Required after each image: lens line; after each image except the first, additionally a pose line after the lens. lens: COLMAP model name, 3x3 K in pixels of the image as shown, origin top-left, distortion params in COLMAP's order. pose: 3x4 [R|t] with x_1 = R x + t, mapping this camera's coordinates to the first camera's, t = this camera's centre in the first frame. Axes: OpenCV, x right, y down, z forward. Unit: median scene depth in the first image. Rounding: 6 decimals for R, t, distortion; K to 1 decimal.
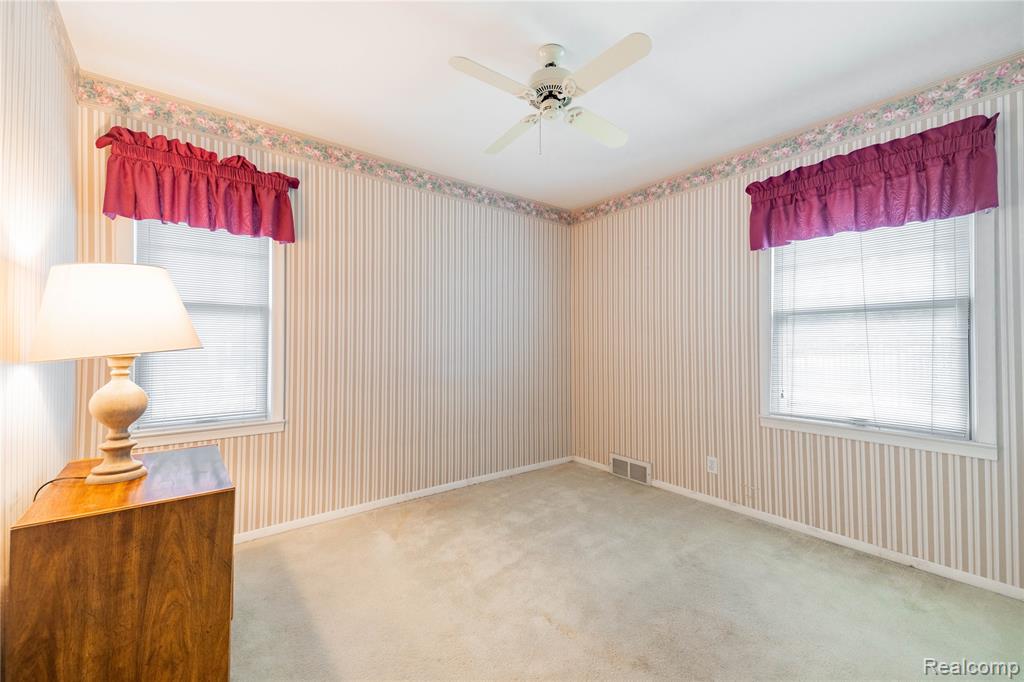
lens RADIAL K [[417.4, 0, 506.3], [0, 417.4, 339.4], [0, 0, 1]] dist [0.044132, -0.013703]
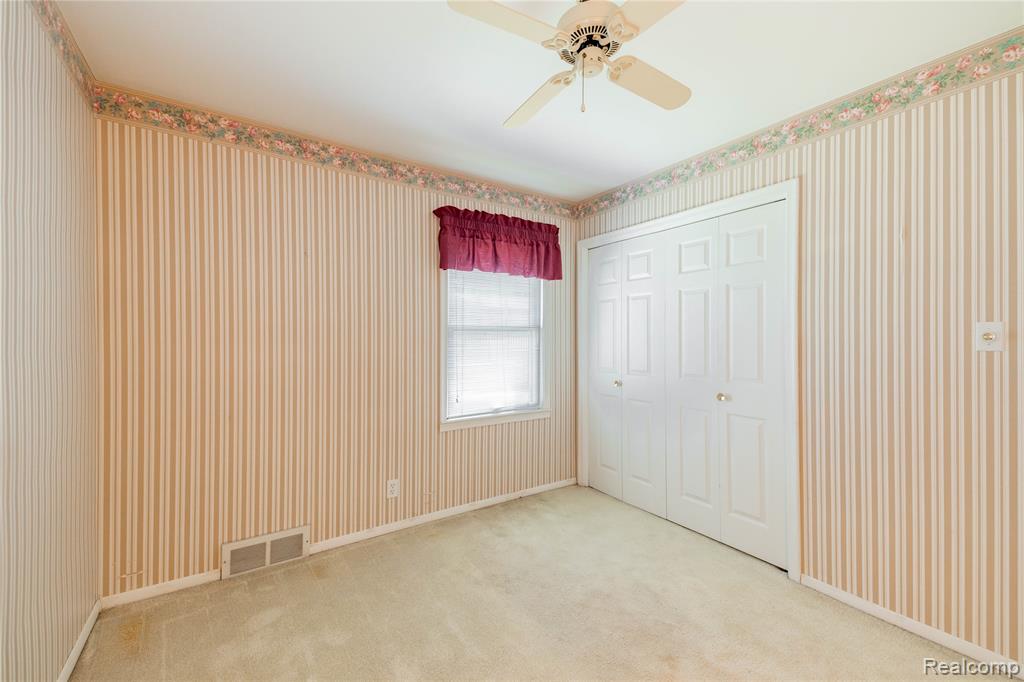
lens RADIAL K [[417.4, 0, 506.4], [0, 417.4, 338.3], [0, 0, 1]] dist [0.044132, -0.013703]
pose [[0.051189, 0.000717, 0.998689, -0.412187], [-0.010232, 0.999948, -0.000193, -0.031741], [-0.998637, -0.010209, 0.051194, 0.703927]]
